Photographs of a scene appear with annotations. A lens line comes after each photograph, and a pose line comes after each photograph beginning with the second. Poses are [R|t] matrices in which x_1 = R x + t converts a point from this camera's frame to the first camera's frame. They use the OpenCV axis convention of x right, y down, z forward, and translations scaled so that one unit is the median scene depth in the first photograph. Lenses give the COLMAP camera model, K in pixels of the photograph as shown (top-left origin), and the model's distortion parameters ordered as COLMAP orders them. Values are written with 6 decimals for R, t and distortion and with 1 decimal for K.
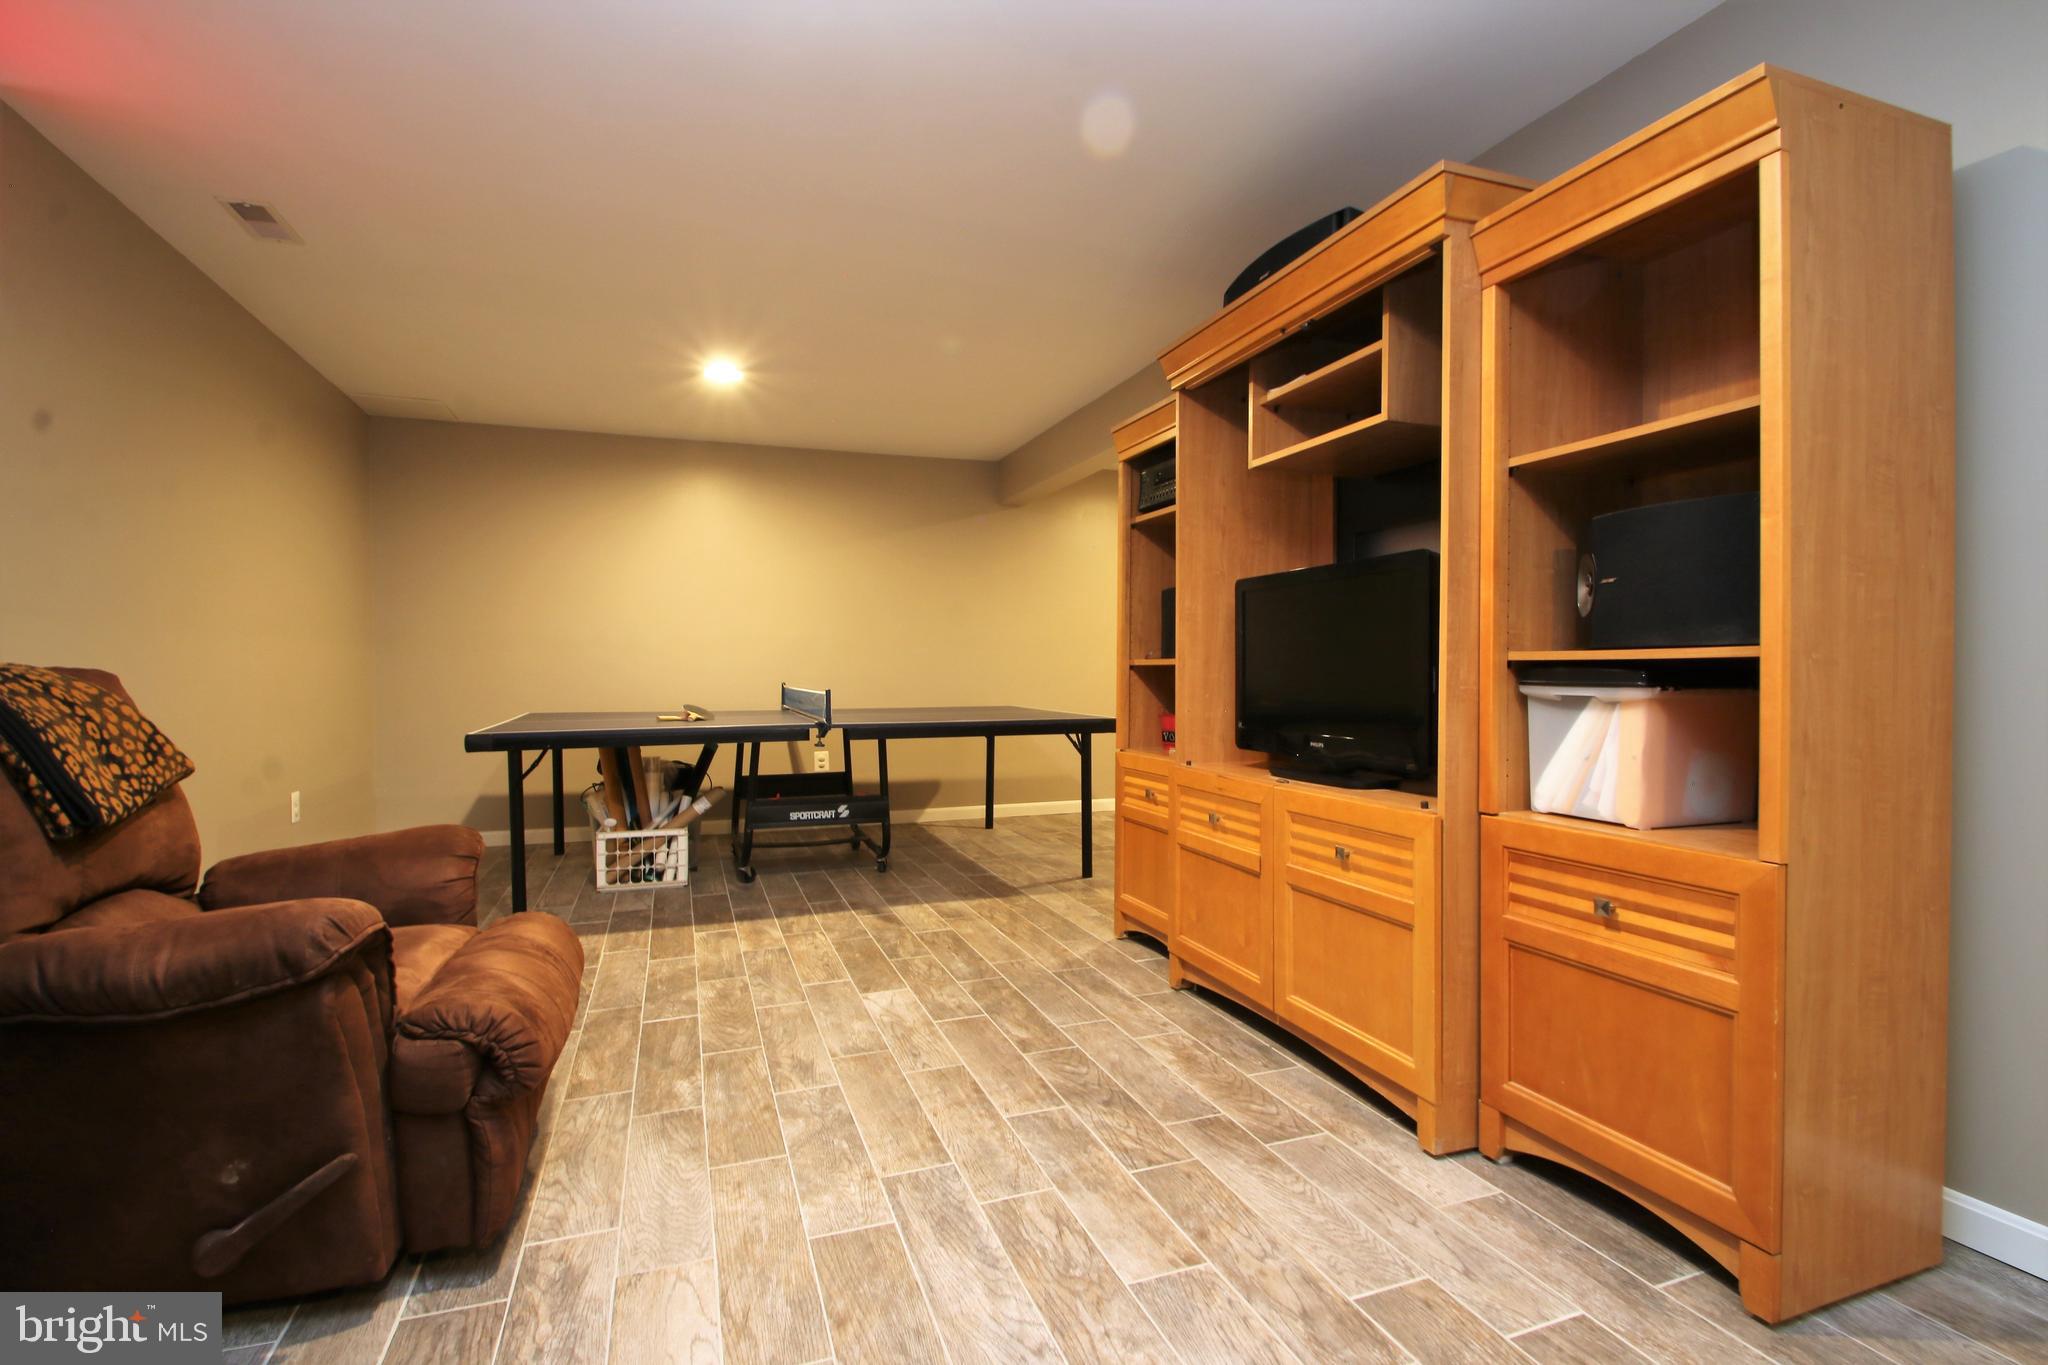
lens RADIAL K [[946.7, 0, 1006.1], [0, 946.7, 673.9], [0, 0, 1]] dist [0.006026, -0.013329]
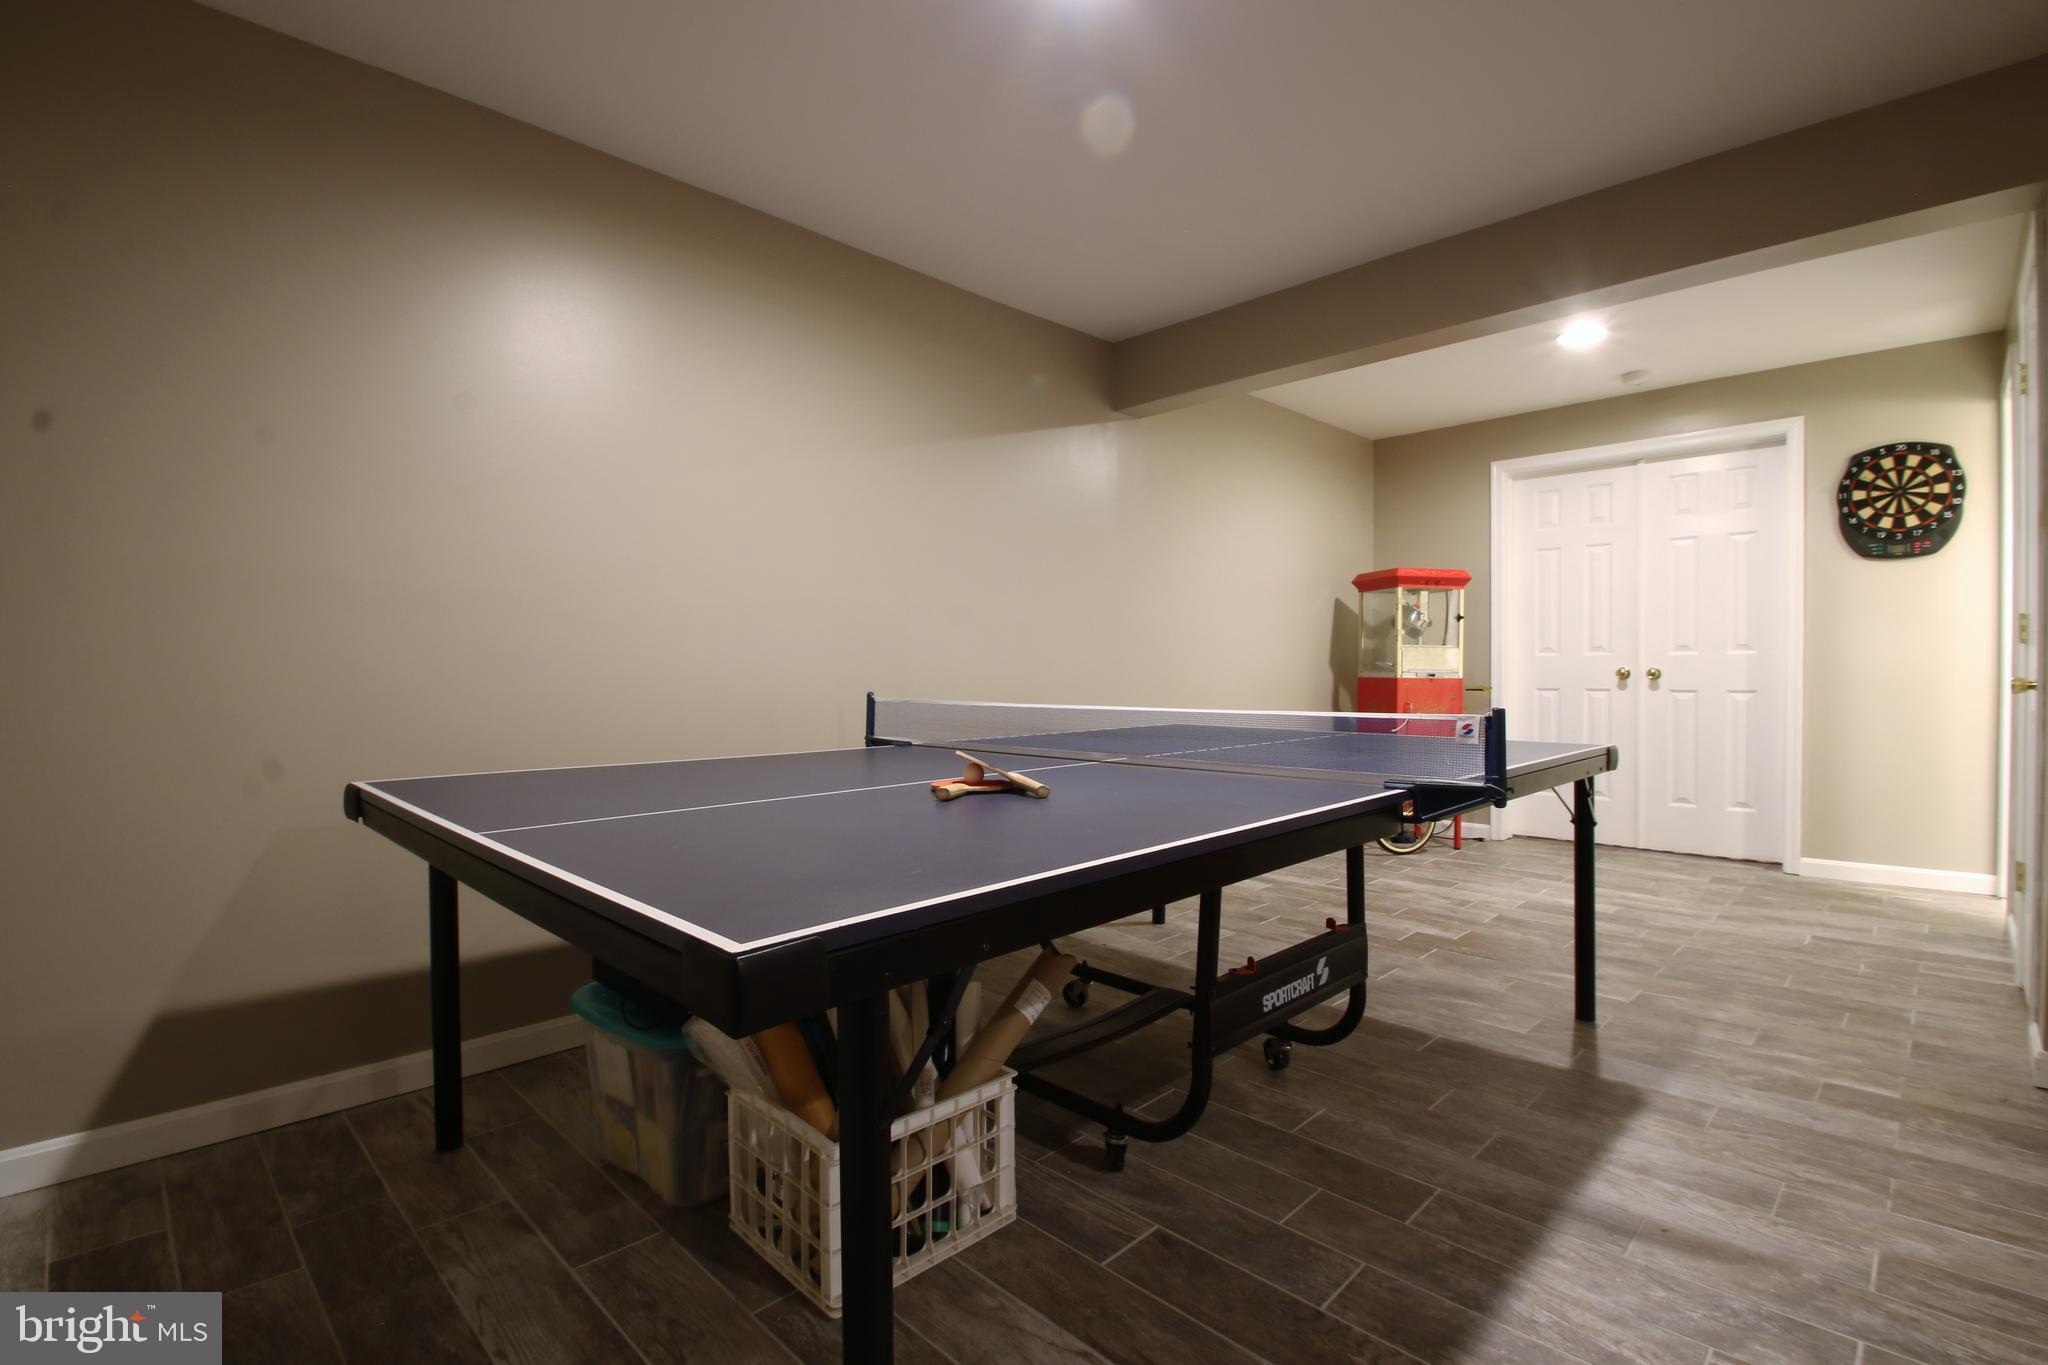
lens RADIAL K [[946.7, 0, 1018.7], [0, 946.7, 697.5], [0, 0, 1]] dist [0.006026, -0.013329]
pose [[0.902489, -0.015979, 0.430417, -0.883188], [0.006070, 0.999684, 0.024385, -0.000323], [-0.430670, -0.019395, 0.902301, 1.153392]]
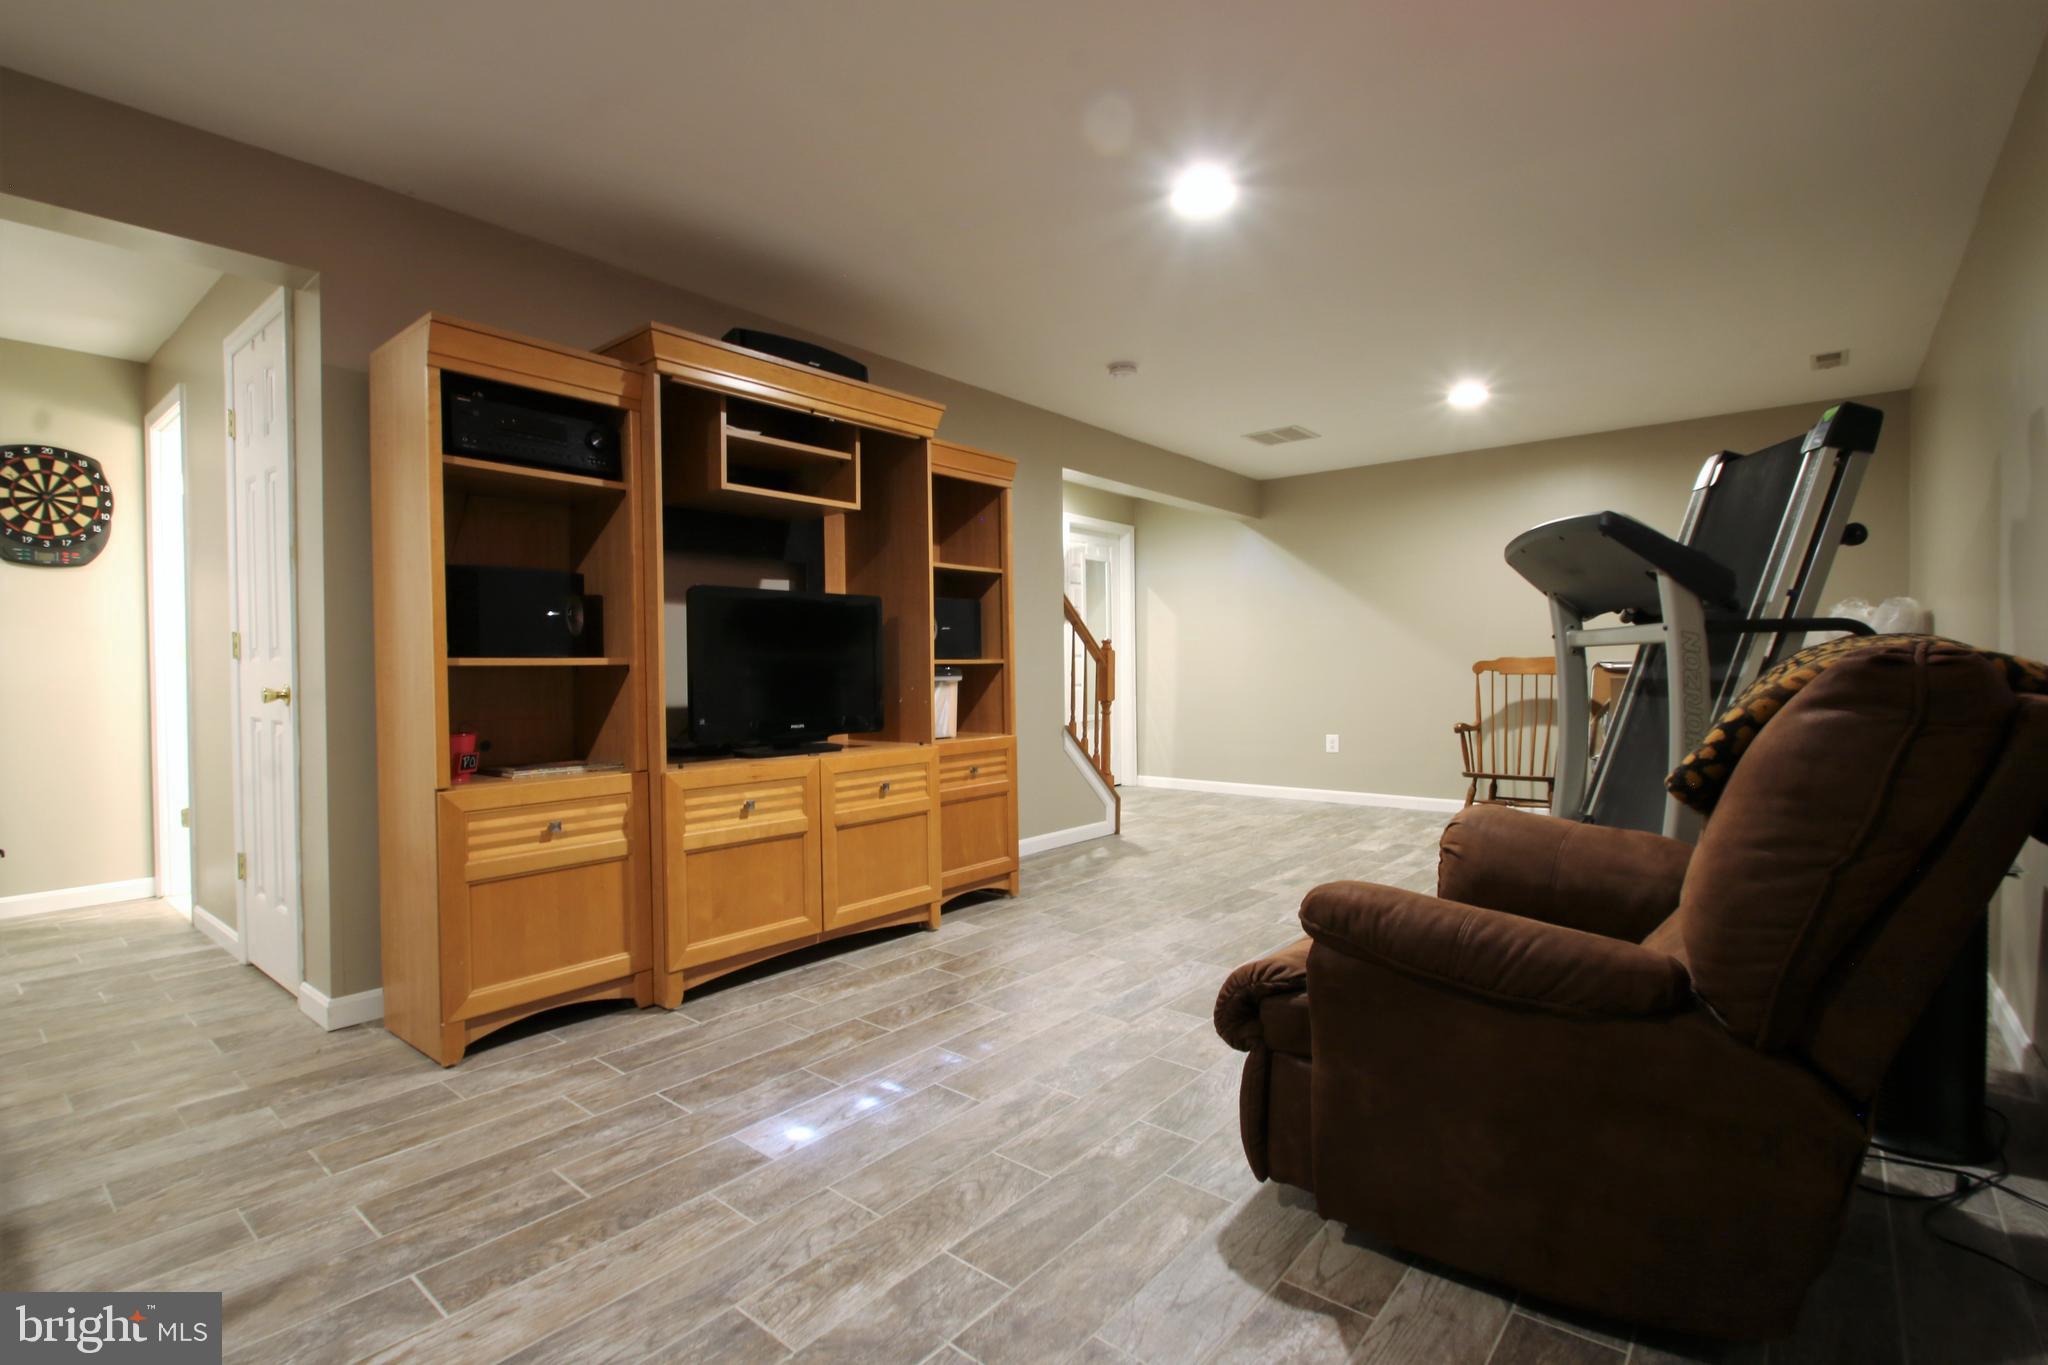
lens RADIAL K [[946.7, 0, 1015.4], [0, 946.7, 674.0], [0, 0, 1]] dist [0.006026, -0.013329]
pose [[-0.509988, 0.000985, 0.860181, -0.950310], [0.013999, 0.999876, 0.007155, -0.003564], [-0.860067, 0.015691, -0.509939, 1.396049]]
